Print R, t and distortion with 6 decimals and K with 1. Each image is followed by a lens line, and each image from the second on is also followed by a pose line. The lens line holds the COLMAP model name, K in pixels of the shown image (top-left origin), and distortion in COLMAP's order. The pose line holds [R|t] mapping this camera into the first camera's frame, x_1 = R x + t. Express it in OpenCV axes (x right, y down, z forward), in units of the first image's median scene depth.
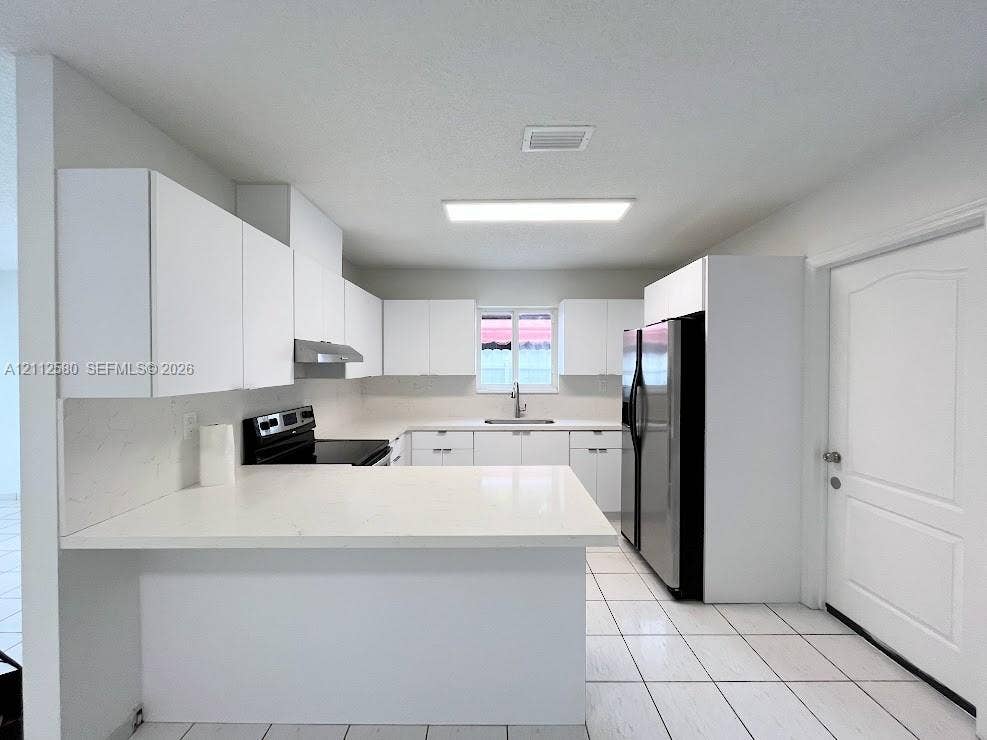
lens RADIAL K [[401.3, 0, 493.5], [0, 401.3, 370.0], [0, 0, 1]] dist [0.001030, 0.000040]
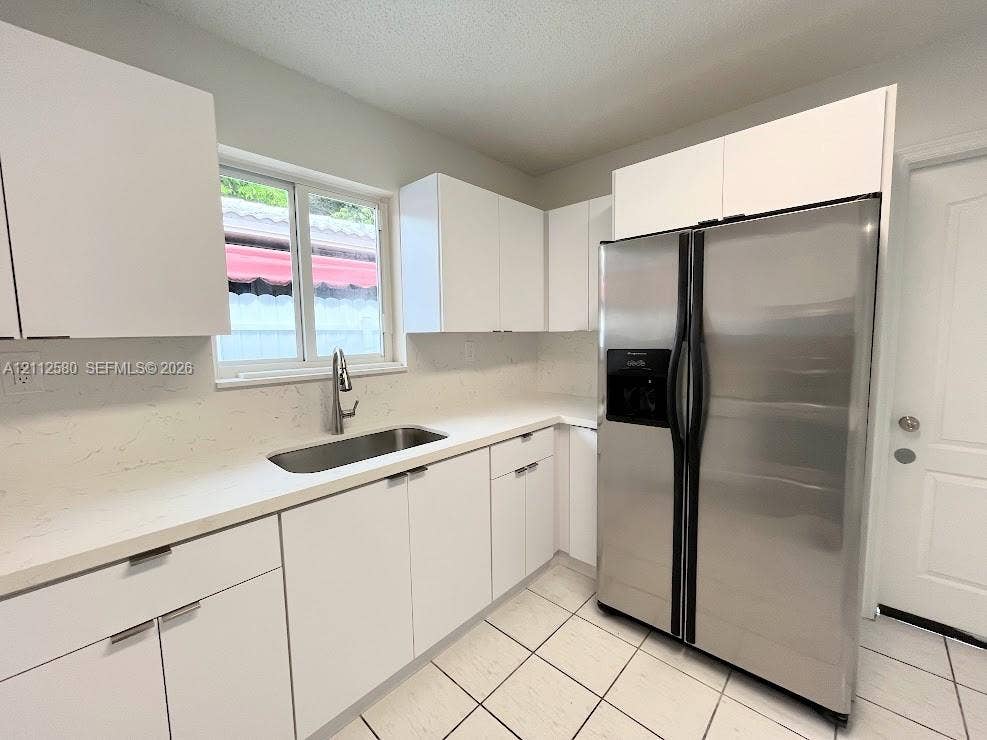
lens RADIAL K [[401.3, 0, 493.5], [0, 401.3, 370.0], [0, 0, 1]] dist [0.001030, 0.000040]
pose [[0.681012, -0.075881, 0.728330, -0.154390], [0.022575, 0.996319, 0.082693, 0.021164], [-0.731924, -0.039873, 0.680219, 0.669959]]
